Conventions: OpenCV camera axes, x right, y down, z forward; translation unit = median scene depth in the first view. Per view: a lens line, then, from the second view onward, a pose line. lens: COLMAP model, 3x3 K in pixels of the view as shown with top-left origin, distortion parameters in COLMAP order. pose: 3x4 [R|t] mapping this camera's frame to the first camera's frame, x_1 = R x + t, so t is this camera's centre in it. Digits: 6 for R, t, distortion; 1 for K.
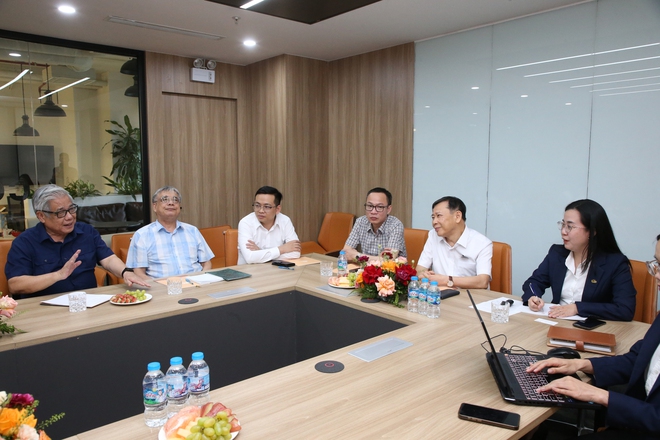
lens RADIAL K [[506.2, 0, 330.0], [0, 506.2, 220.0], [0, 0, 1]] dist [-0.000578, -0.000162]
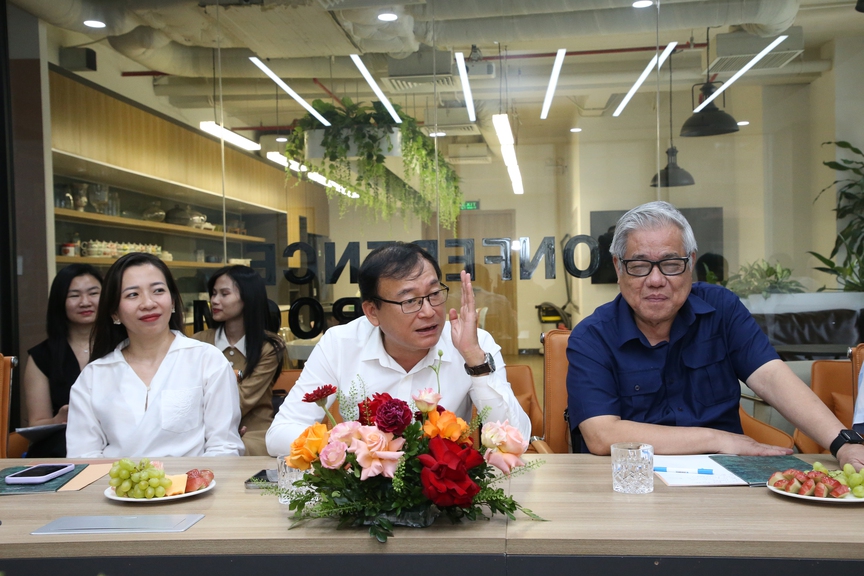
lens RADIAL K [[996.6, 0, 432.0], [0, 996.6, 288.0], [0, 0, 1]] dist [0.143191, 0.000934]
pose [[0.702403, -0.007293, -0.711742, -0.047342], [-0.054798, 0.996426, -0.064289, 0.044998], [0.709667, 0.084159, 0.699493, 0.175247]]
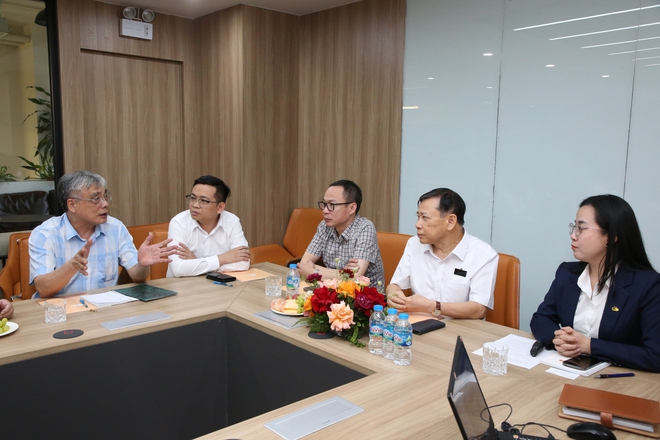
lens RADIAL K [[595.6, 0, 330.0], [0, 595.6, 220.0], [0, 0, 1]] dist [0.066032, 0.000294]
pose [[0.999799, 0.014856, 0.013494, 0.044509], [-0.015010, 0.999822, 0.011407, -0.009777], [-0.013322, -0.011608, 0.999844, 0.079598]]
